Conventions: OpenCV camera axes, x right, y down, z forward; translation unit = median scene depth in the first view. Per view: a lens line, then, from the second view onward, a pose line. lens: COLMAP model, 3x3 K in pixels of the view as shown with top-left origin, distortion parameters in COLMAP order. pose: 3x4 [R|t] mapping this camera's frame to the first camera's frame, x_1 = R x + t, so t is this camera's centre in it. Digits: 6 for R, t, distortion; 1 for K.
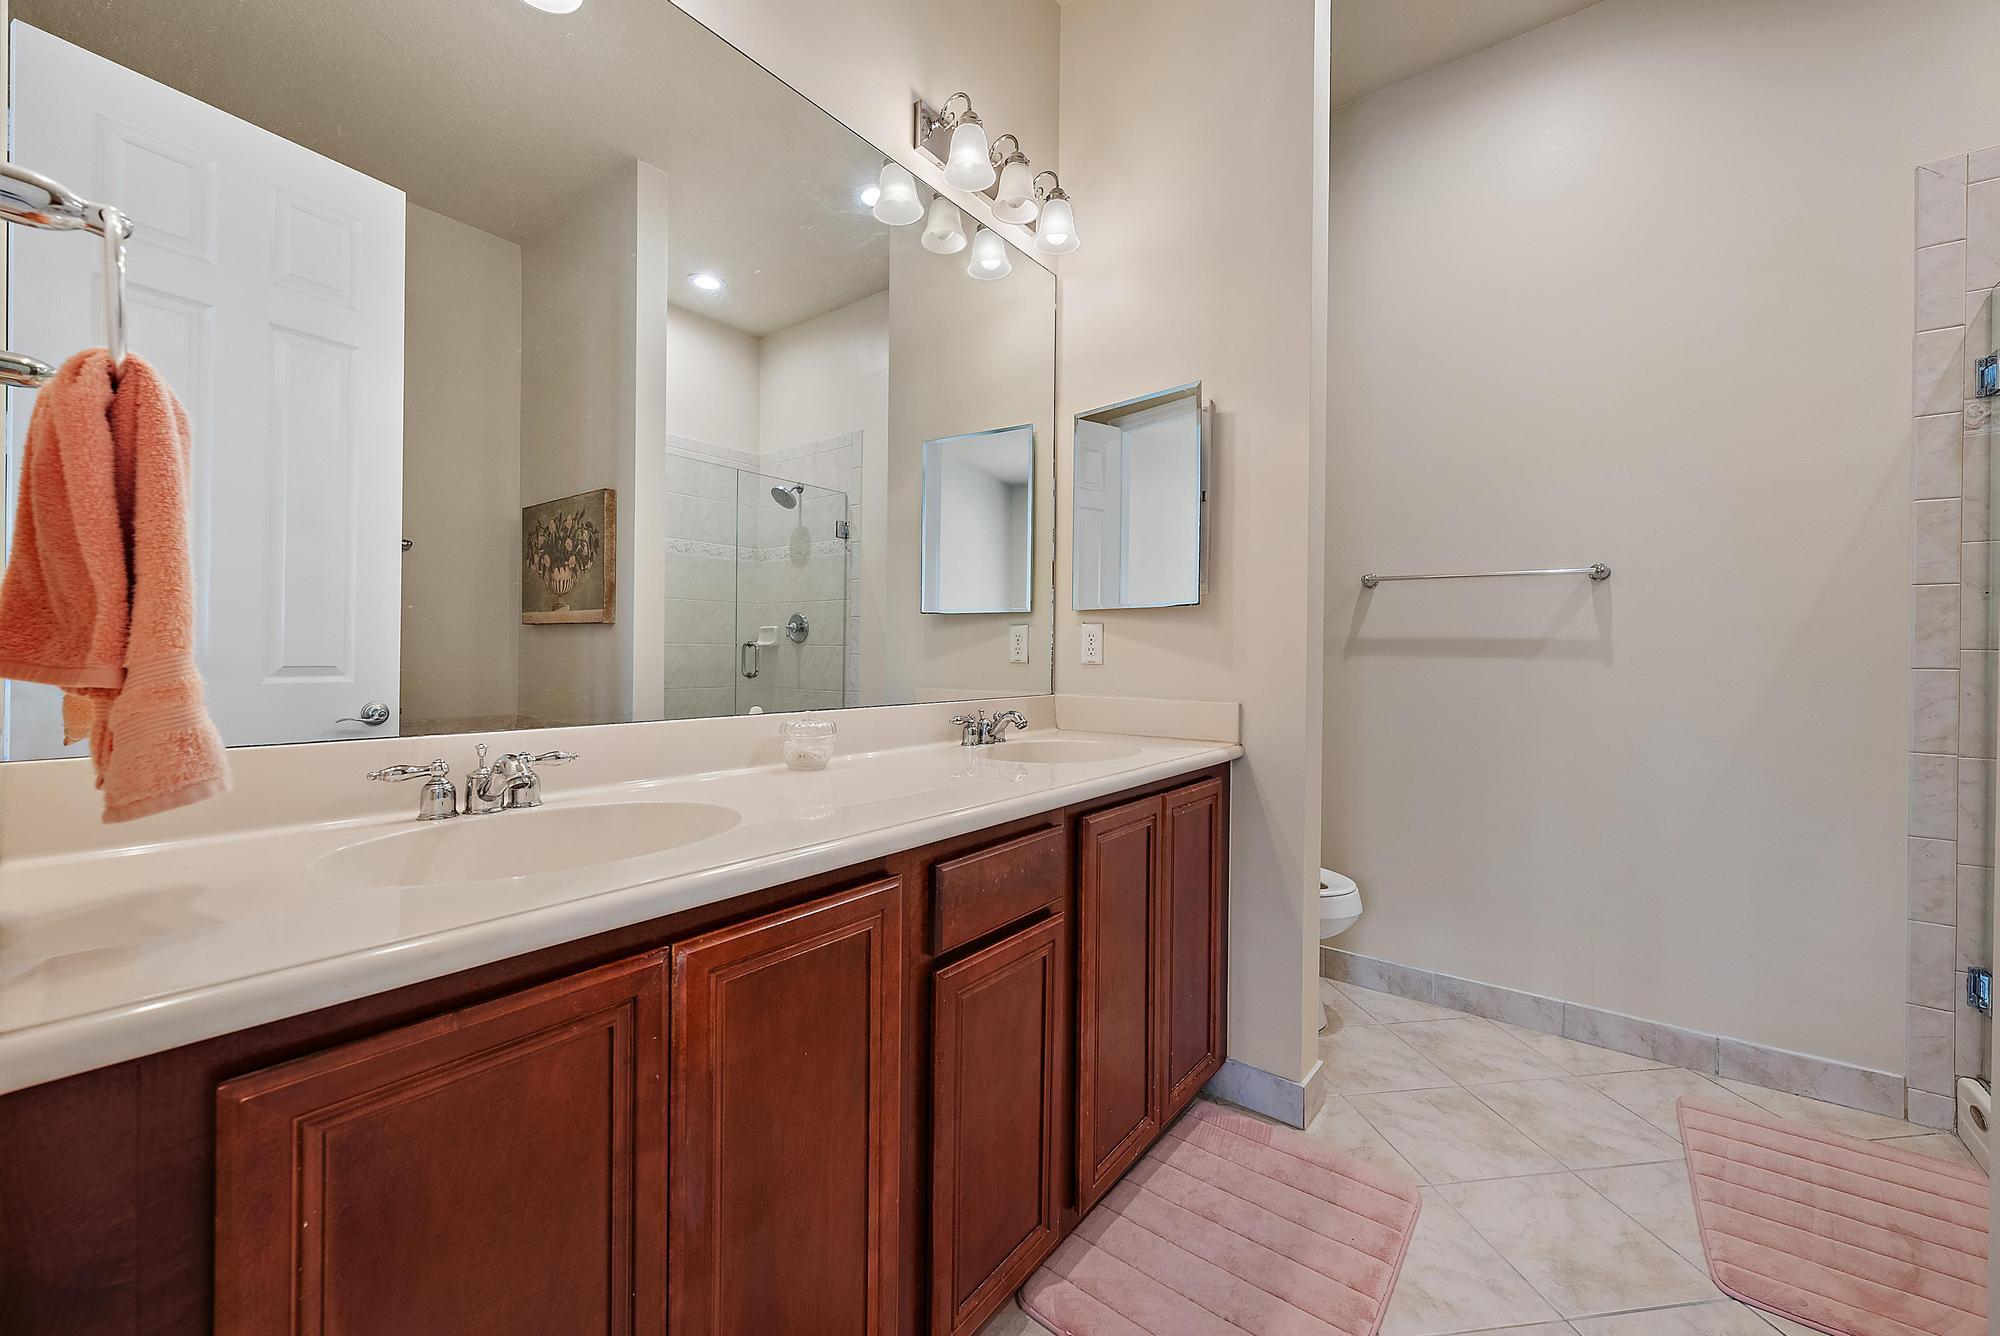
lens RADIAL K [[769.5, 0, 999.2], [0, 769.5, 657.5], [0, 0, 1]] dist [-0.002322, 0.000824]
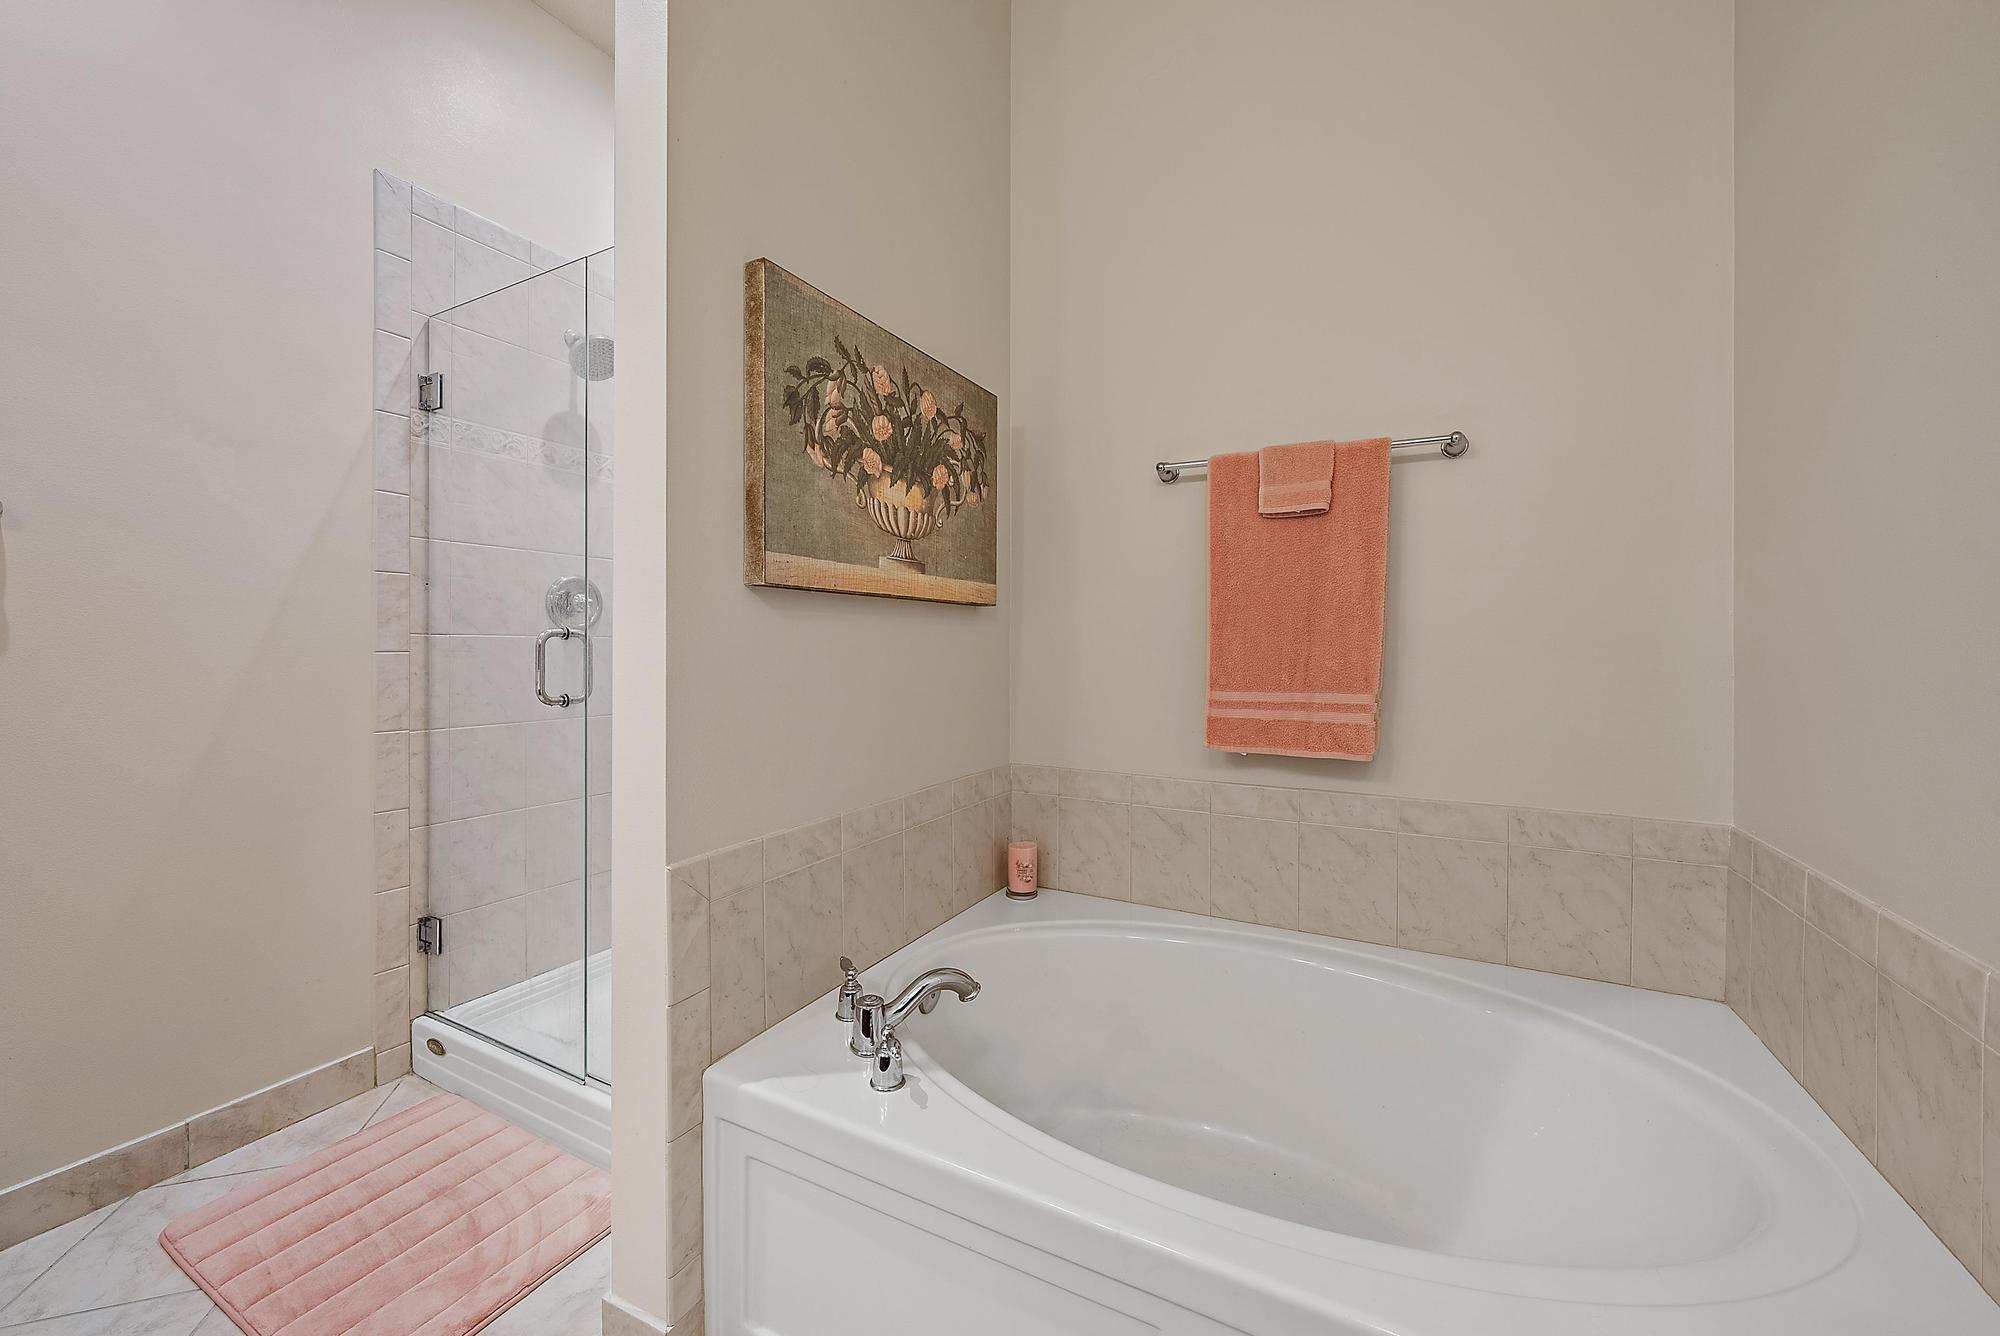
lens RADIAL K [[769.5, 0, 991.4], [0, 769.5, 647.5], [0, 0, 1]] dist [-0.002322, 0.000824]
pose [[-0.163650, -0.011333, 0.986453, 0.027489], [0.004303, 0.999916, 0.012201, -0.000685], [-0.986509, 0.006241, -0.163588, 0.356786]]
